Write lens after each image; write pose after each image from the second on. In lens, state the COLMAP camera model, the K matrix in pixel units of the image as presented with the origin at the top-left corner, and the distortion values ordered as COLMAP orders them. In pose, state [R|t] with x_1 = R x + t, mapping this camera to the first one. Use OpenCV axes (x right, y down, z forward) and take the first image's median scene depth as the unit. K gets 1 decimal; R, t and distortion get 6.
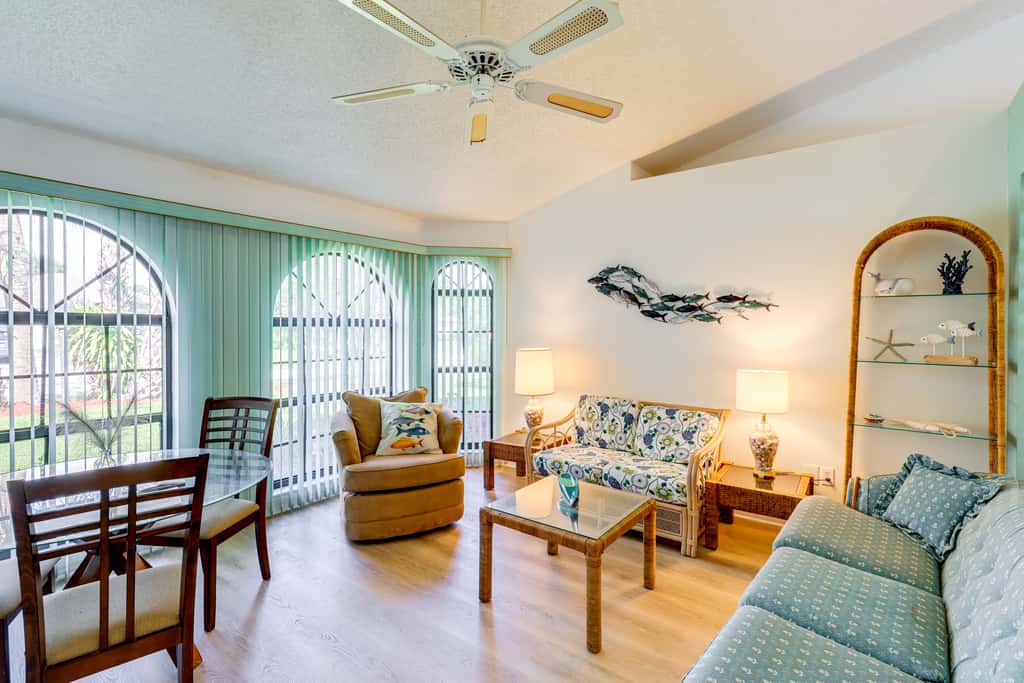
lens RADIAL K [[485.3, 0, 512.0], [0, 485.3, 341.5], [0, 0, 1]] dist [-0.000679, 0.000146]
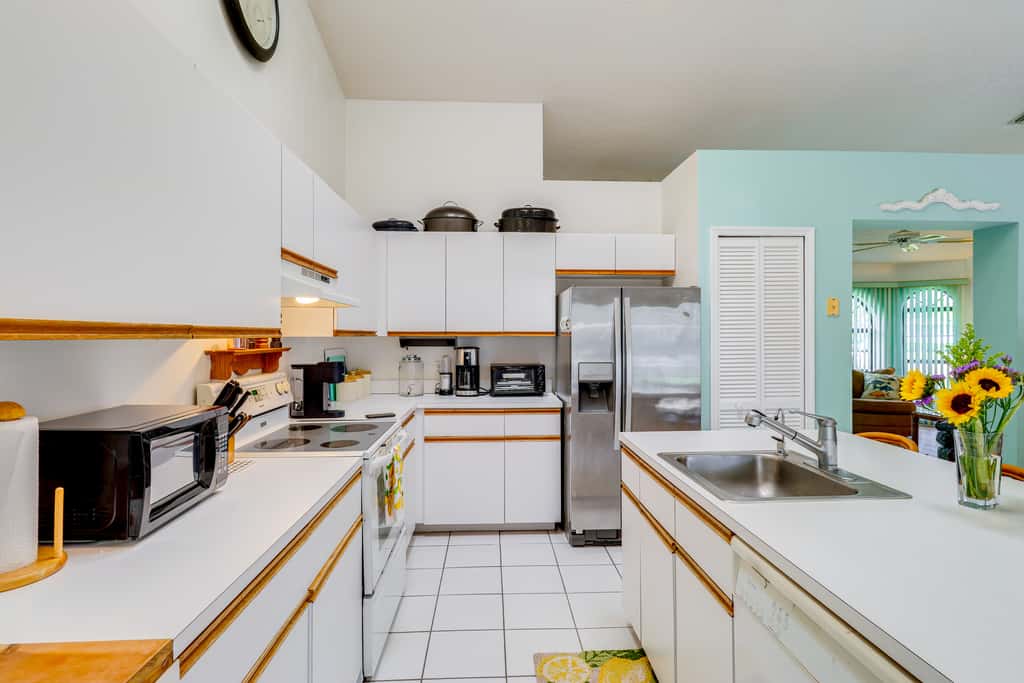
lens RADIAL K [[485.3, 0, 512.0], [0, 485.3, 341.5], [0, 0, 1]] dist [-0.000679, 0.000146]
pose [[0.625603, 0.012911, -0.780035, 0.298983], [0.014104, 0.999512, 0.027856, -0.062695], [0.780014, -0.028429, 0.625115, -1.084527]]
